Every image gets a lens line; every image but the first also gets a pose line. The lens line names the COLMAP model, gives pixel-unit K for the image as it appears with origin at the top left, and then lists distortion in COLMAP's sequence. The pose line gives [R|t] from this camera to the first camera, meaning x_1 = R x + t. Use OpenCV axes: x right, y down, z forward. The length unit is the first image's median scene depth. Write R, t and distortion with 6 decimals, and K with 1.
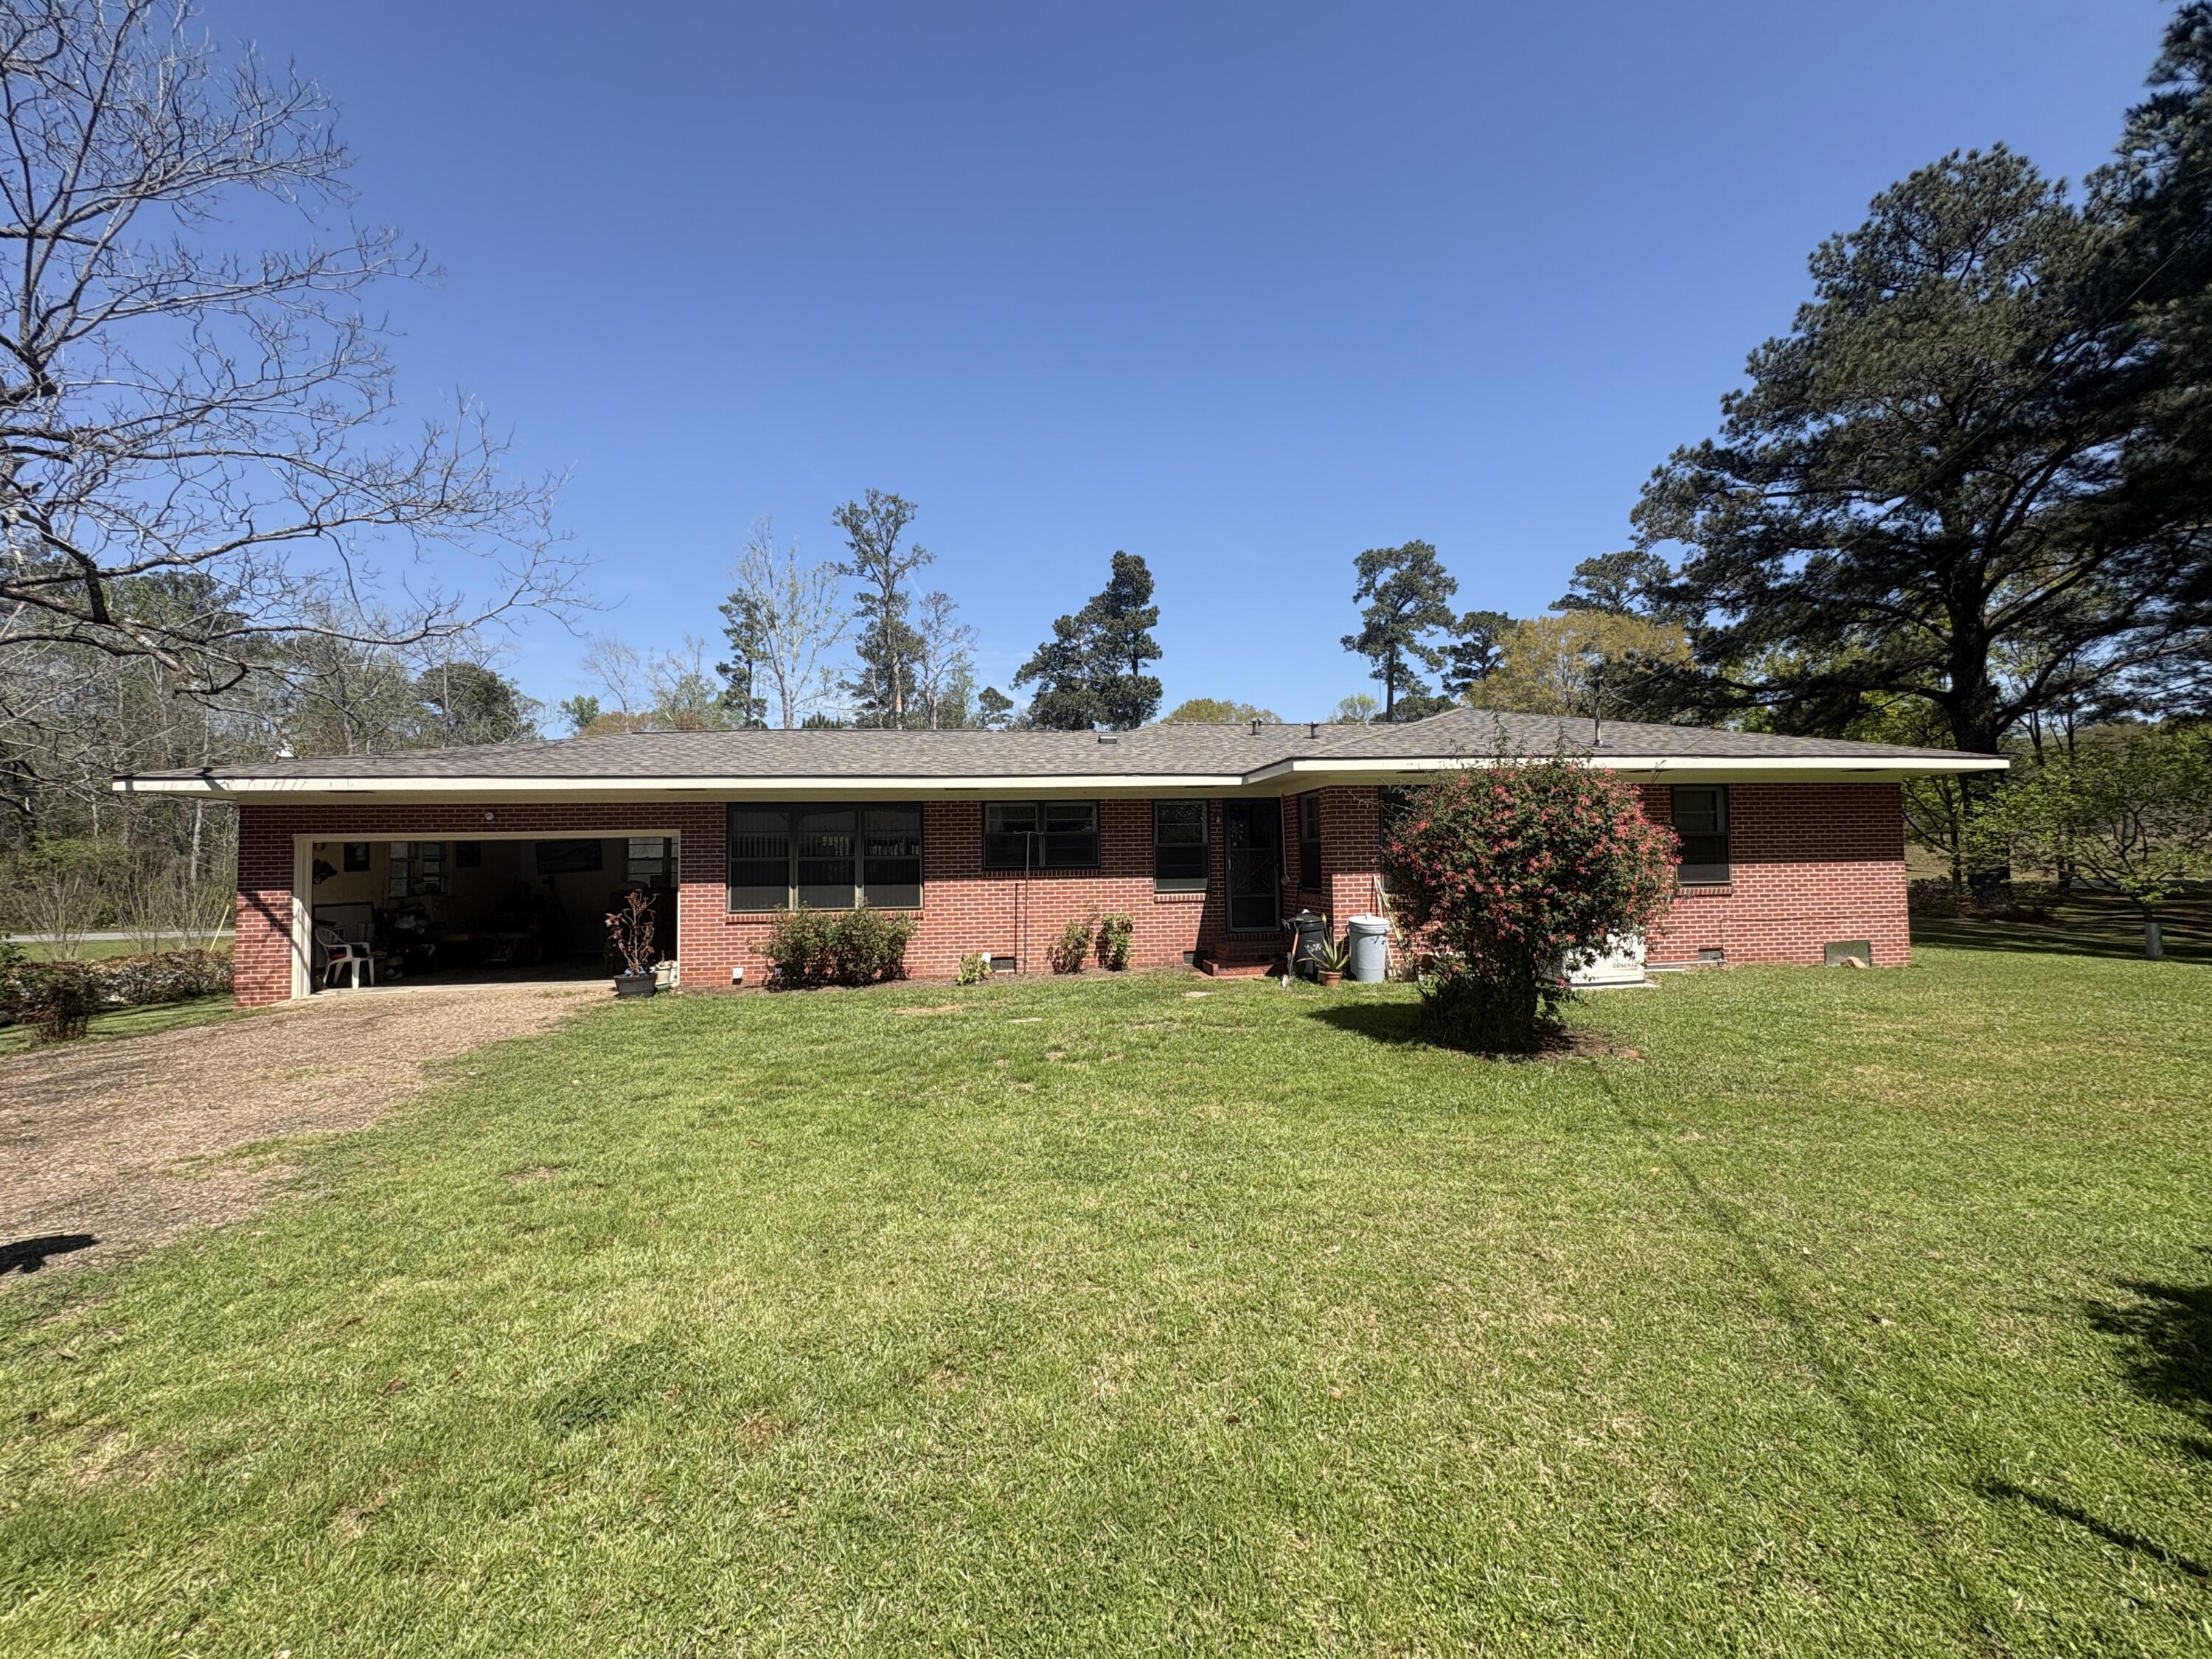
lens RADIAL K [[882.2, 0, 1111.5], [0, 882.2, 827.0], [0, 0, 1]] dist [-0.003163, 0.000033]
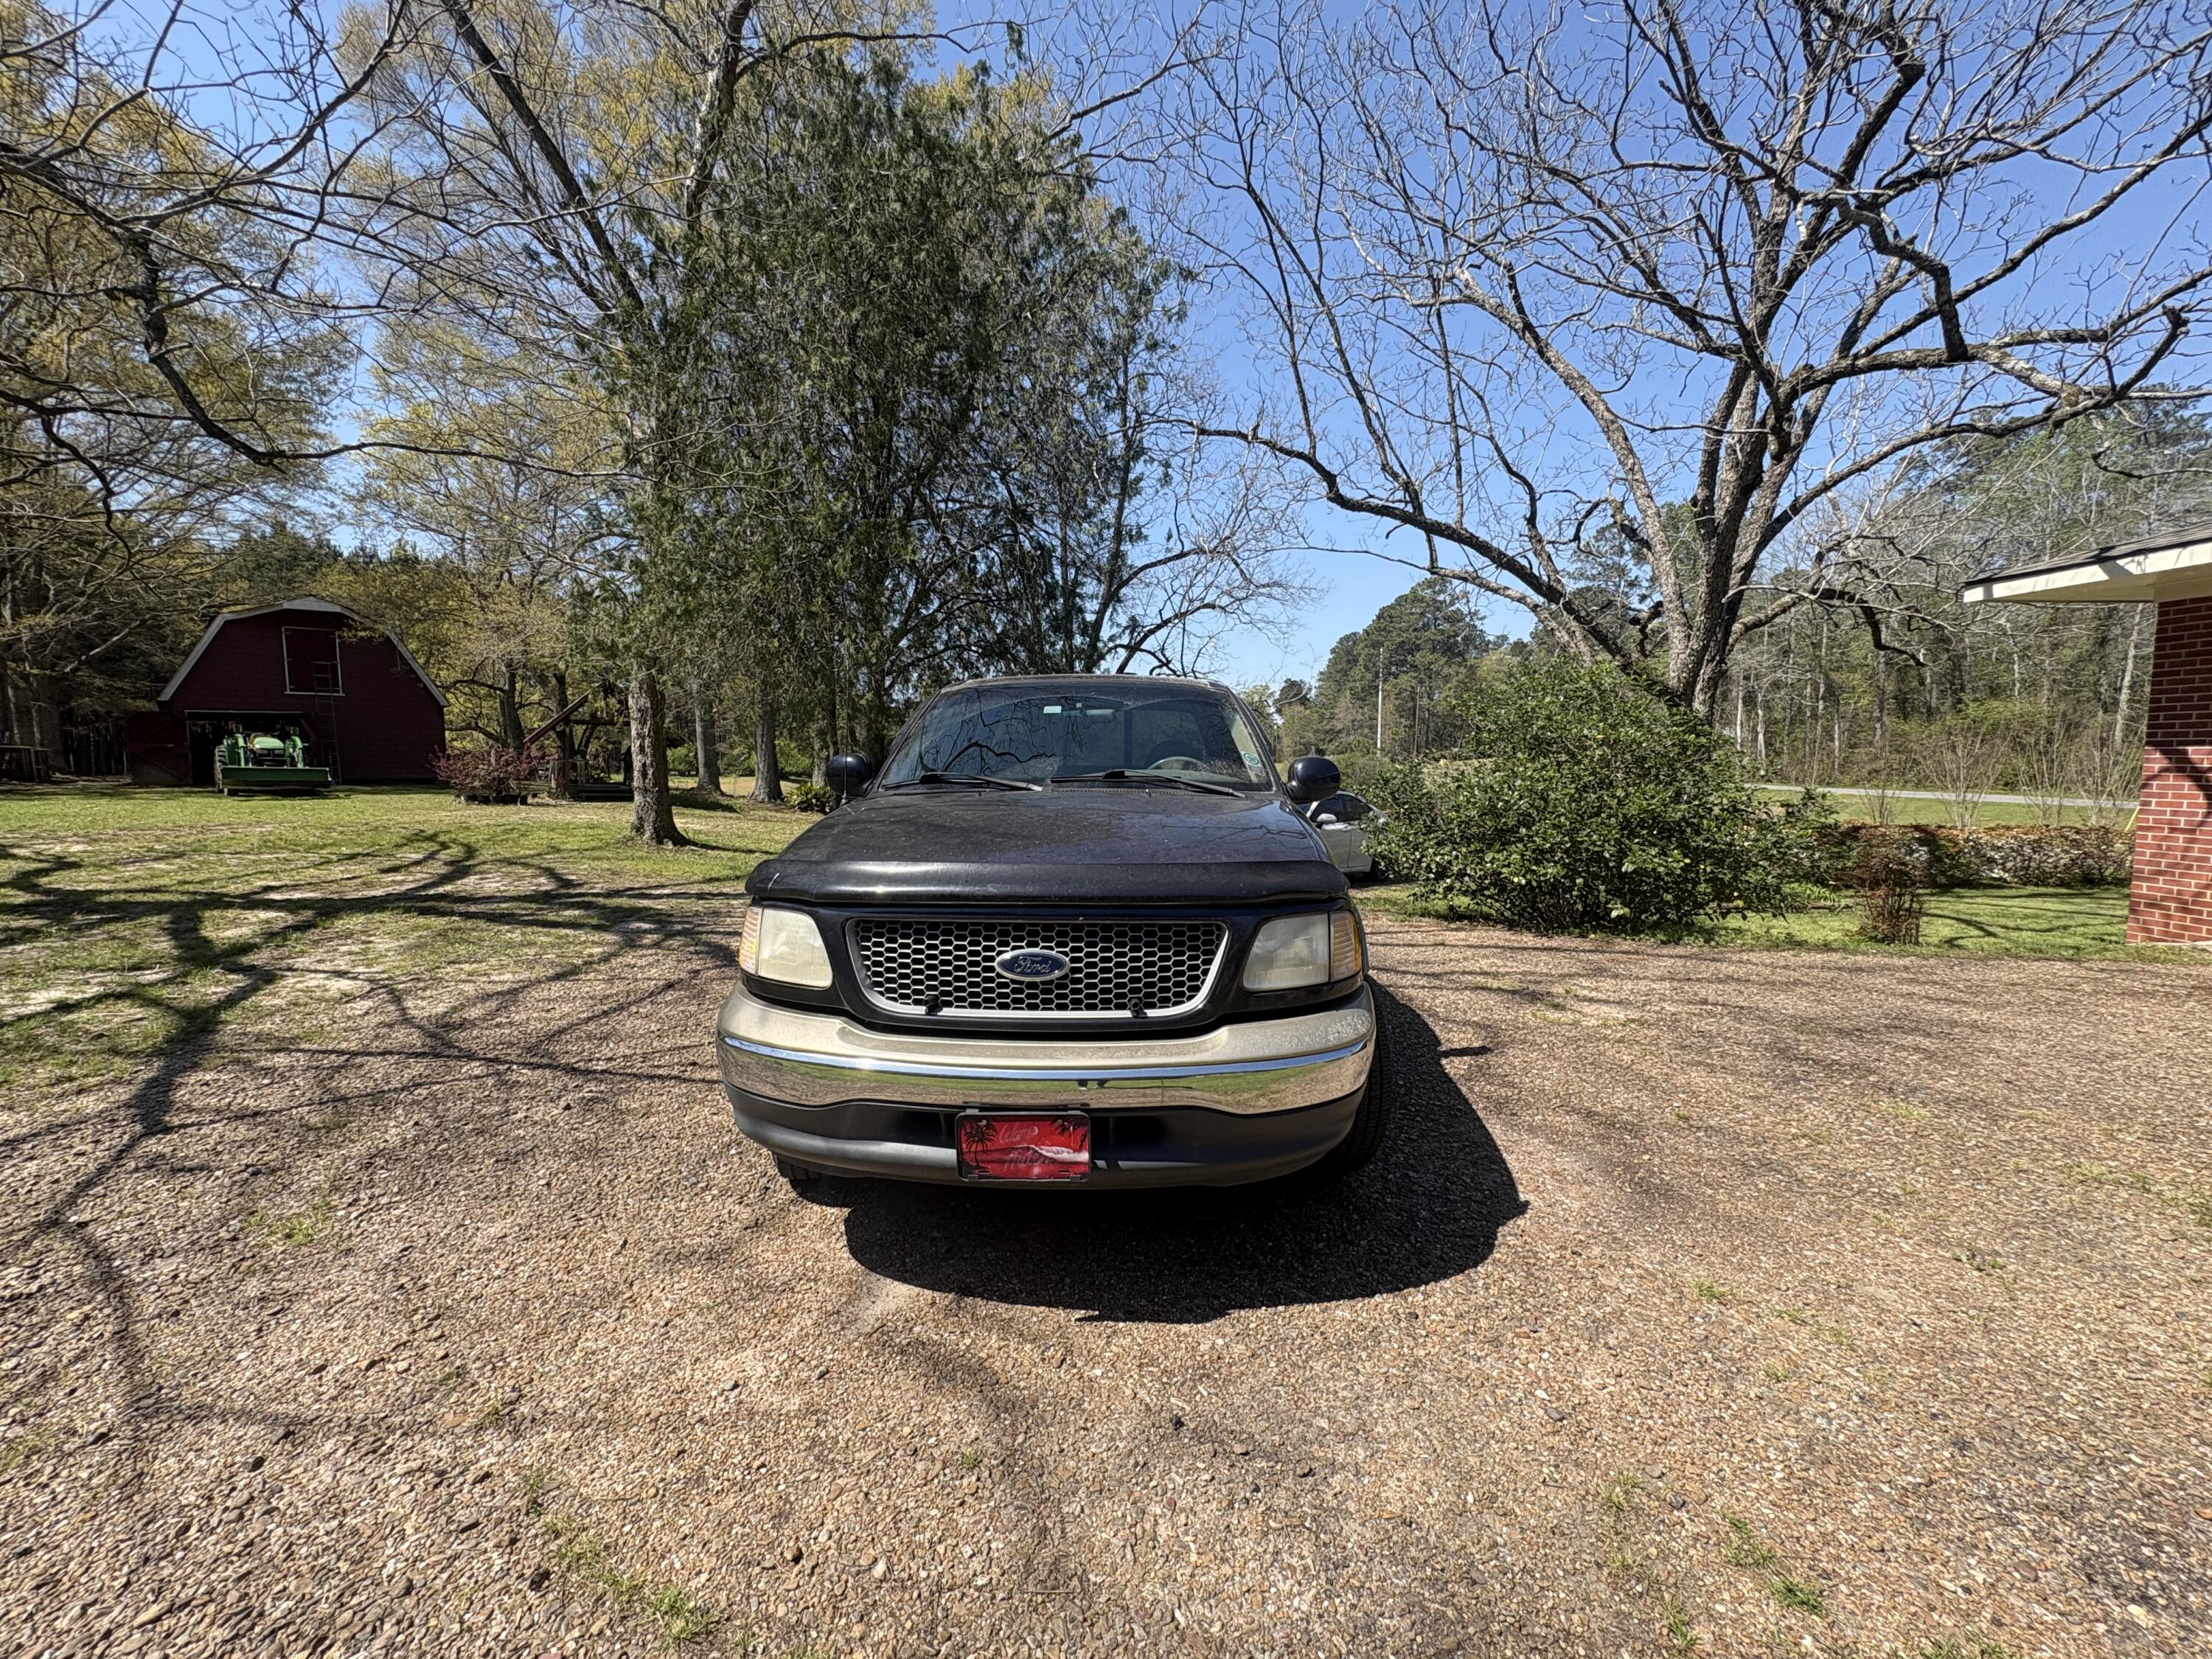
lens RADIAL K [[882.2, 0, 1110.3], [0, 882.2, 826.7], [0, 0, 1]] dist [-0.003163, 0.000033]
pose [[-0.090820, 0.098229, -0.991011, -0.205866], [0.055022, 0.994098, 0.093492, 0.021410], [0.994346, -0.046036, -0.095689, 0.219424]]
